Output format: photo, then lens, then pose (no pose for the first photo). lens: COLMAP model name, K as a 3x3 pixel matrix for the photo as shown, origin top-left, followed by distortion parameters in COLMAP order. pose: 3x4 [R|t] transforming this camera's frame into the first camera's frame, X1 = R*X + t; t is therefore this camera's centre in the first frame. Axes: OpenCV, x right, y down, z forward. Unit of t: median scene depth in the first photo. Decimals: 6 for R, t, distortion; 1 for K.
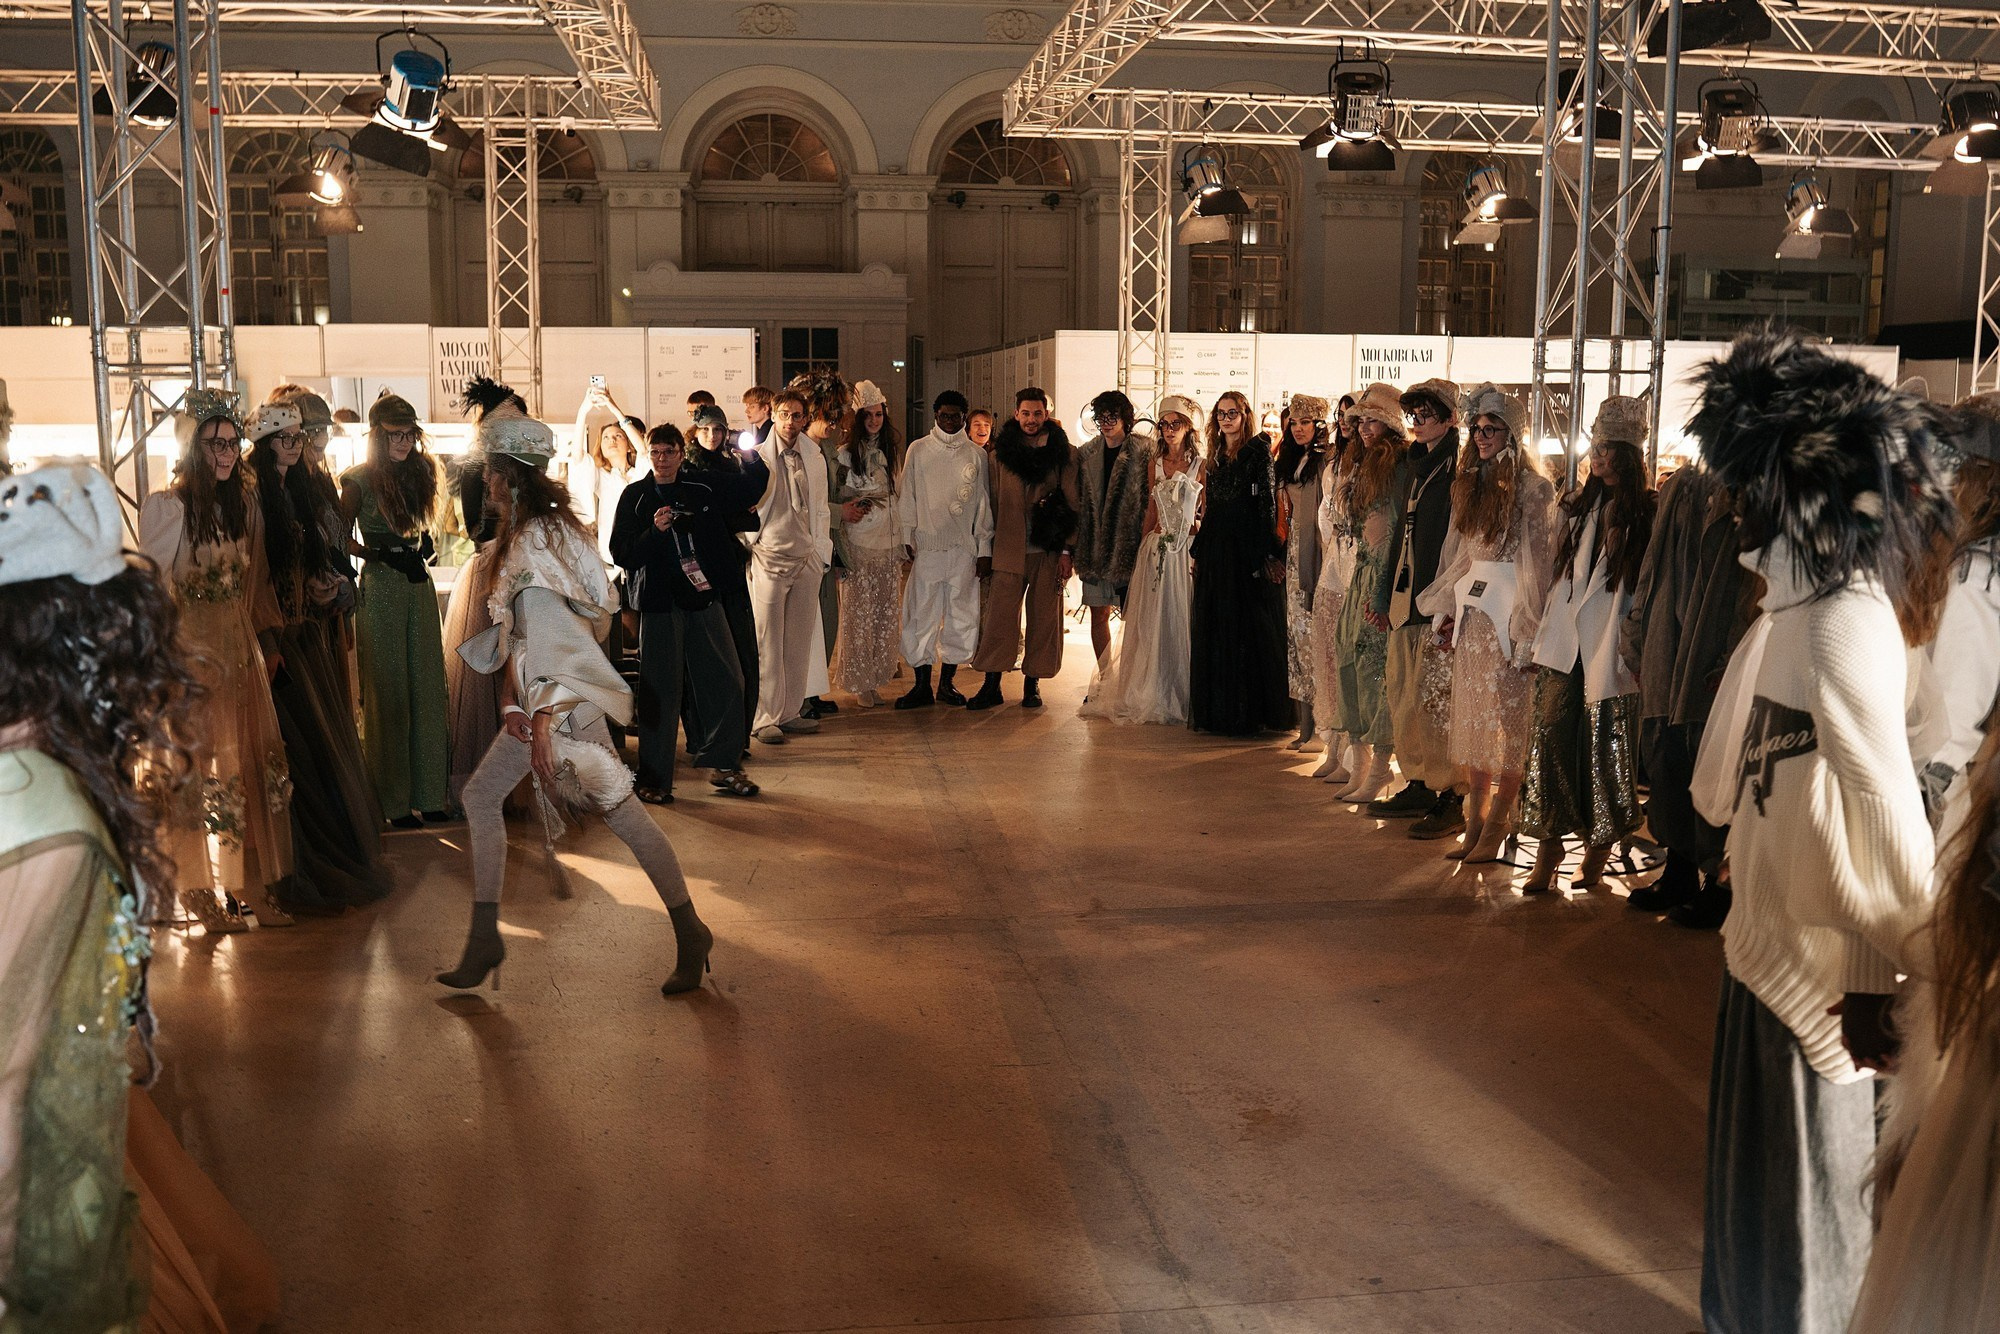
lens RADIAL K [[1846.6, 0, 1000.0], [0, 1846.6, 667.0], [0, 0, 1]] dist [-0.095136, 0.131696]
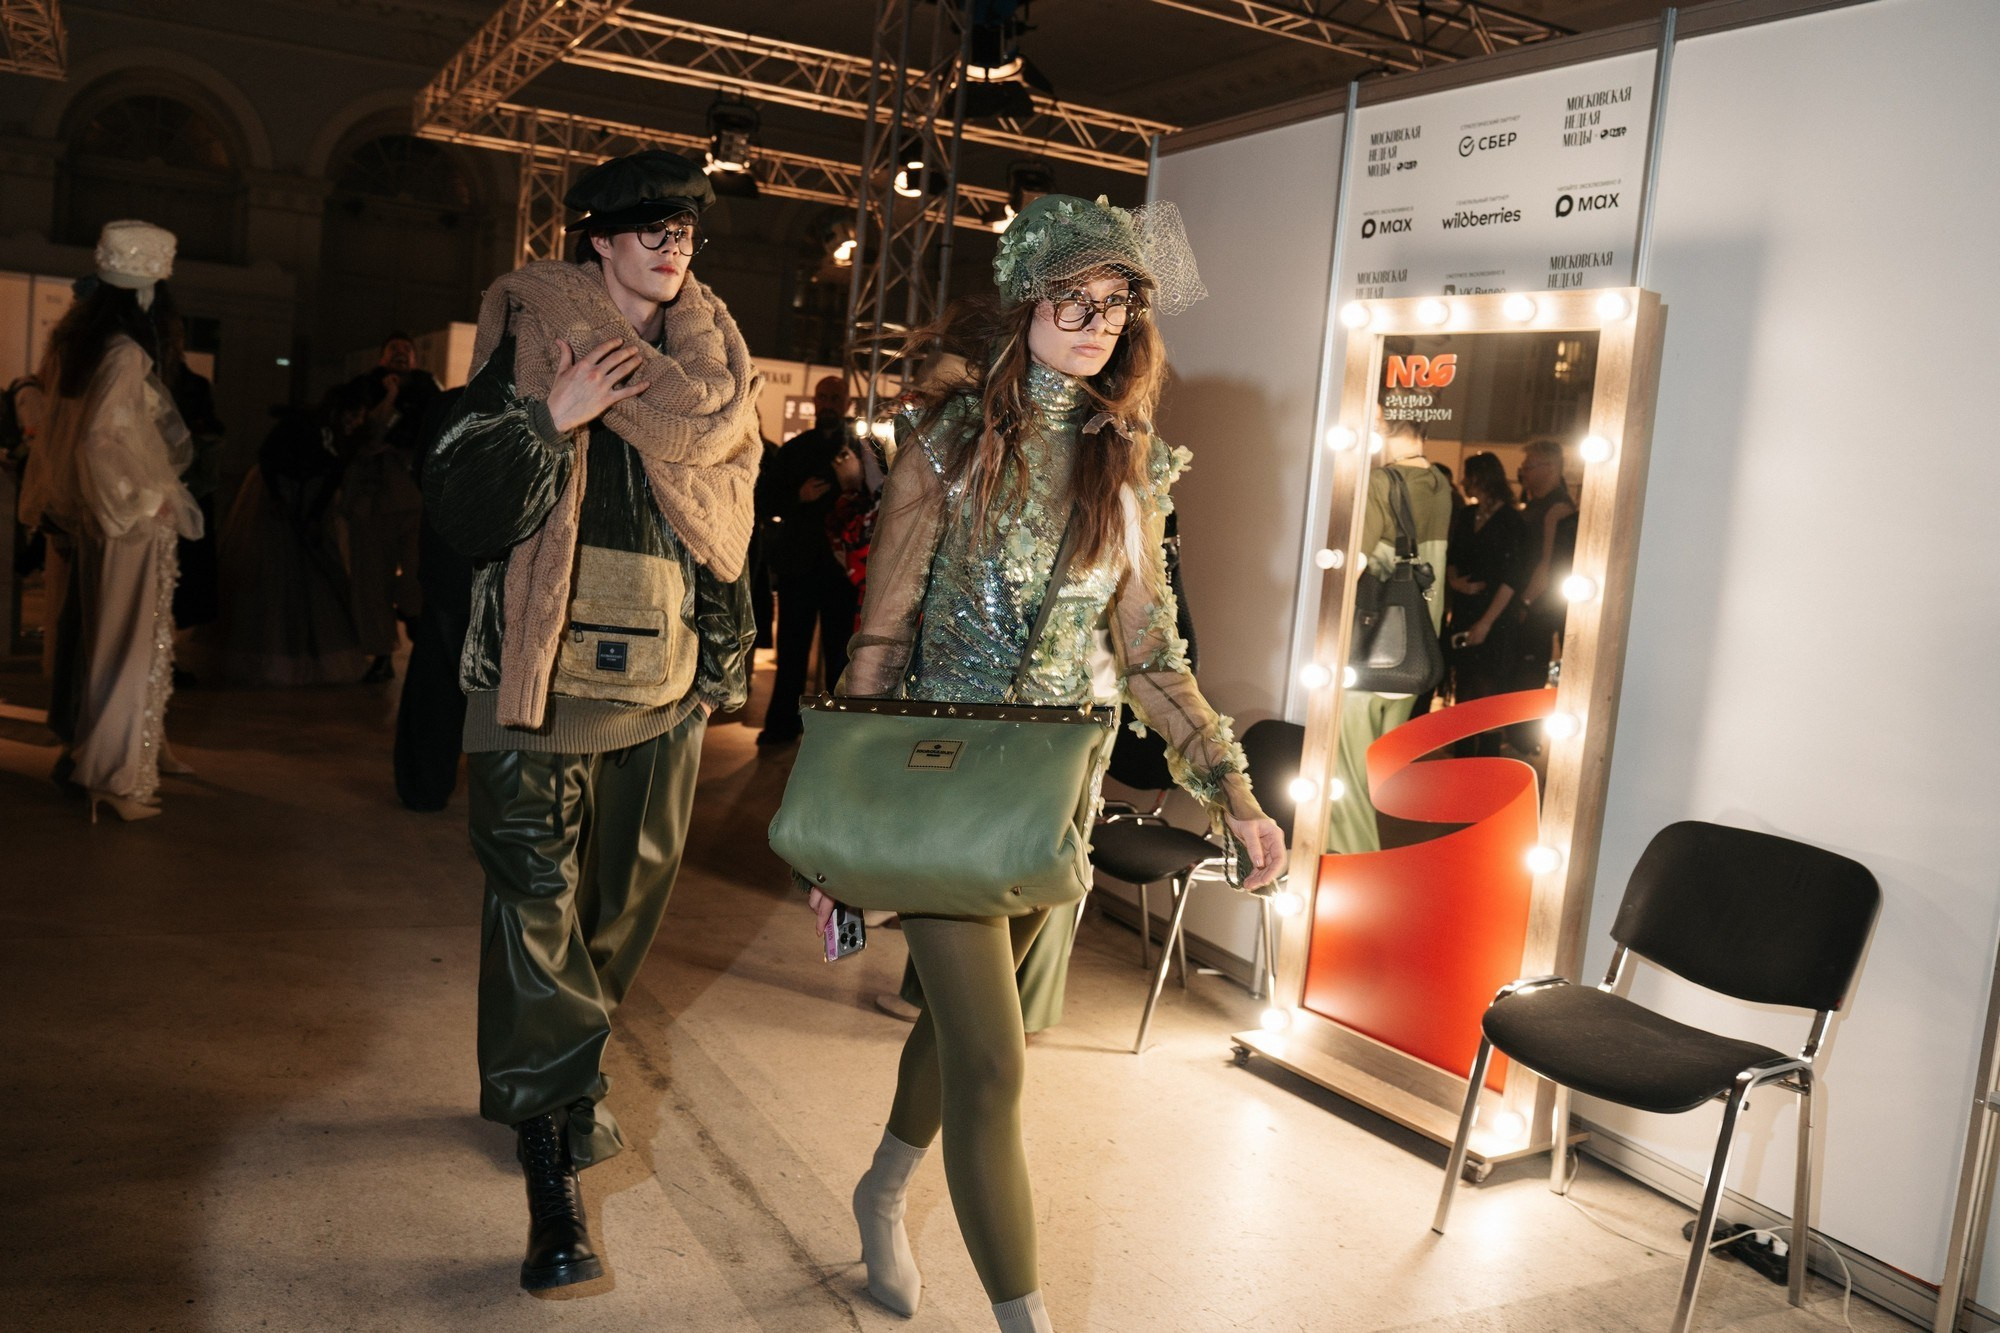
lens RADIAL K [[1846.6, 0, 1000.0], [0, 1846.6, 666.5], [0, 0, 1]] dist [-0.095136, 0.131696]
pose [[0.942890, 0.051719, 0.329065, -0.009579], [-0.039097, 0.998228, -0.044864, 0.063419], [-0.330802, 0.029436, 0.943241, -0.133088]]
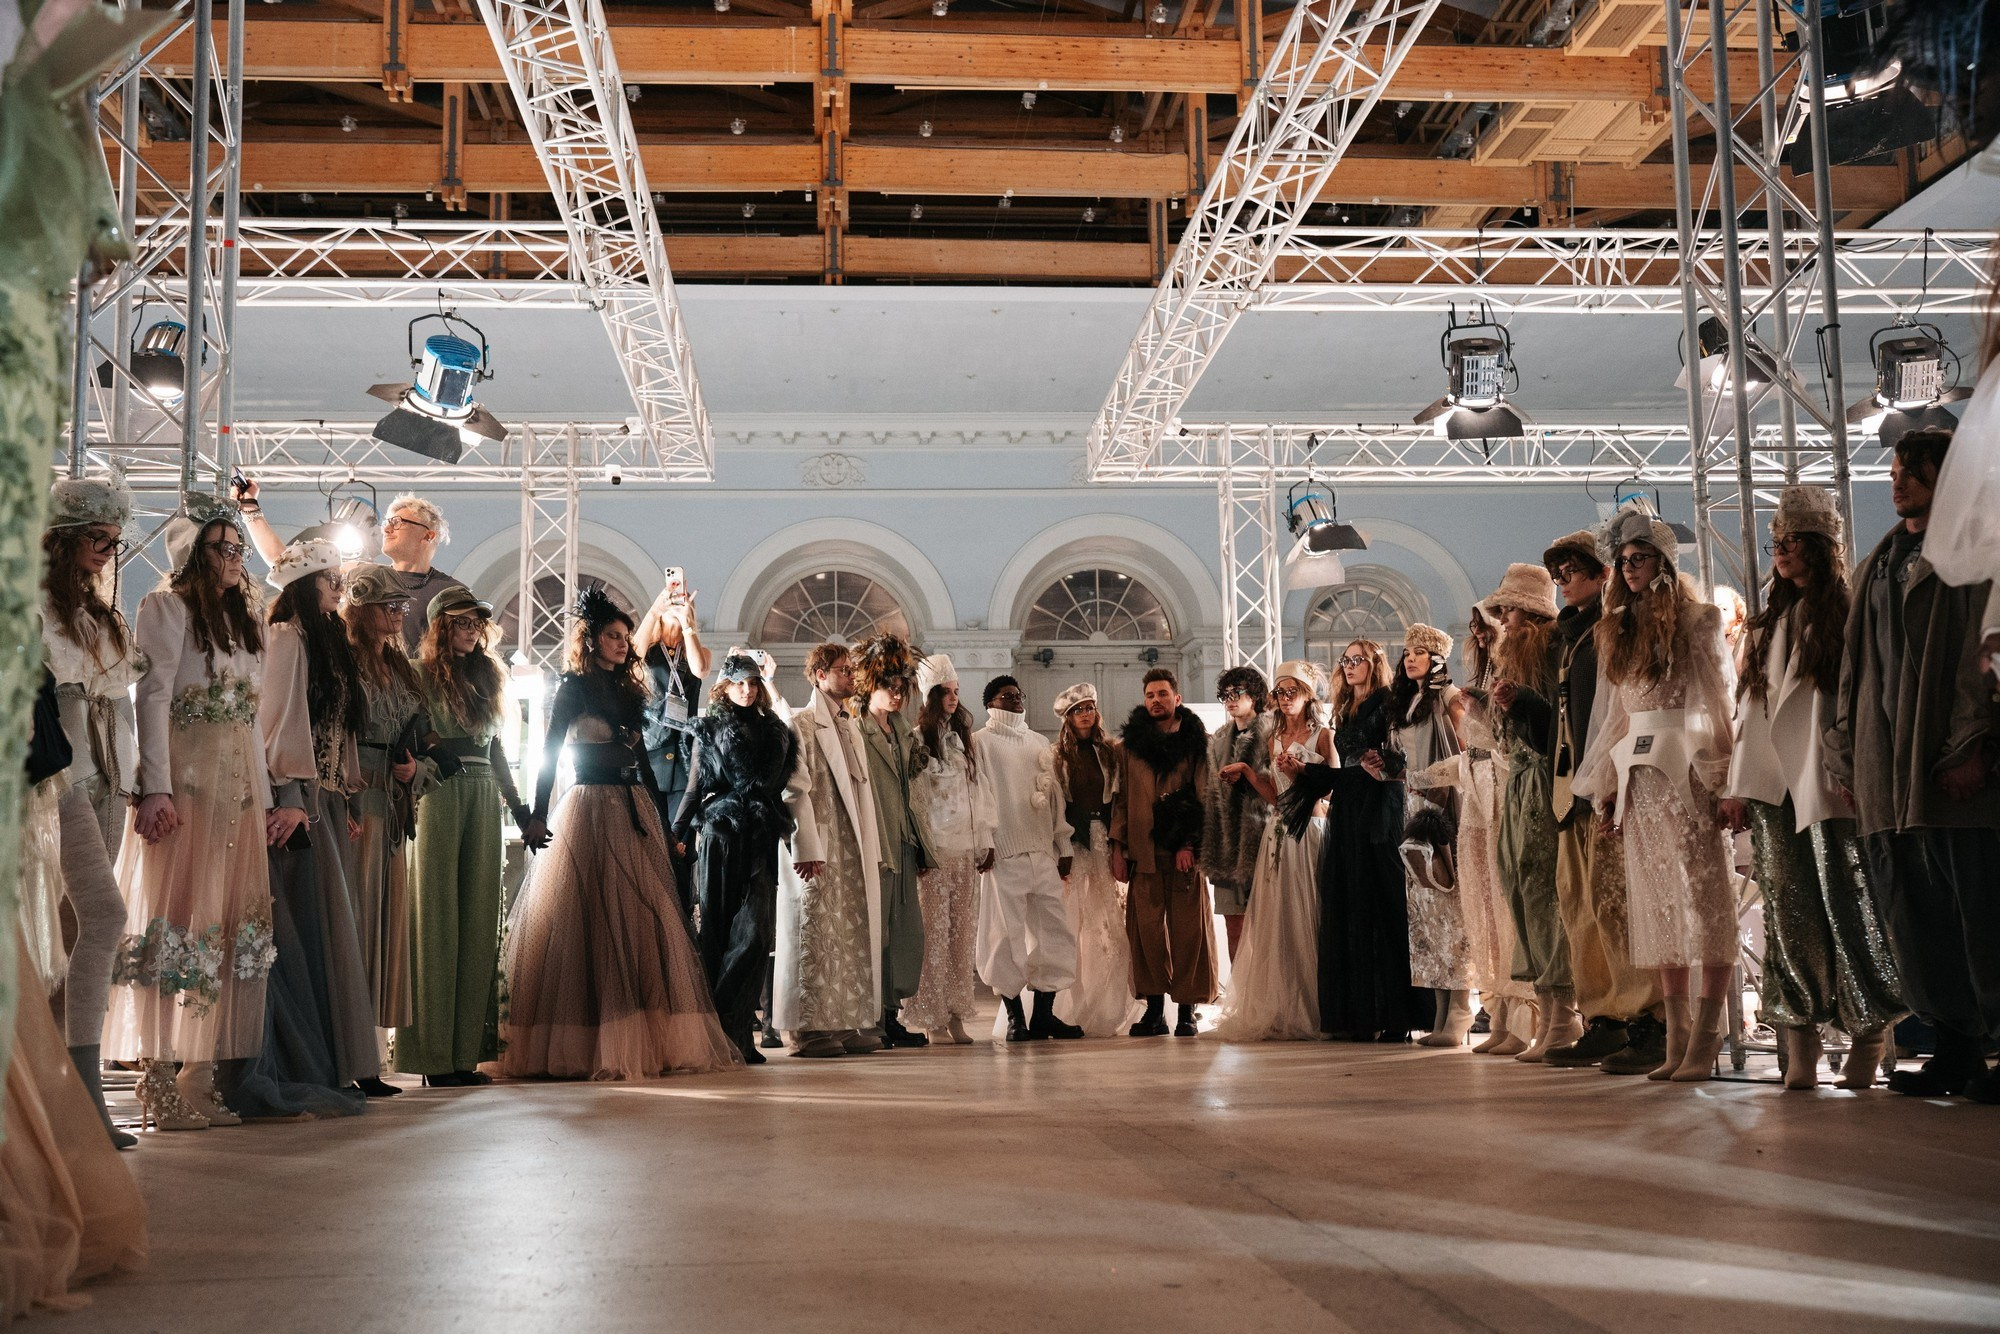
lens RADIAL K [[2122.4, 0, 1000.0], [0, 2122.4, 667.0], [0, 0, 1]] dist [0.088593, 0.032333]
pose [[0.998496, -0.032749, -0.043964, 0.001341], [0.018304, 0.955093, -0.295740, 0.117286], [0.051675, 0.294491, 0.954256, 0.015933]]
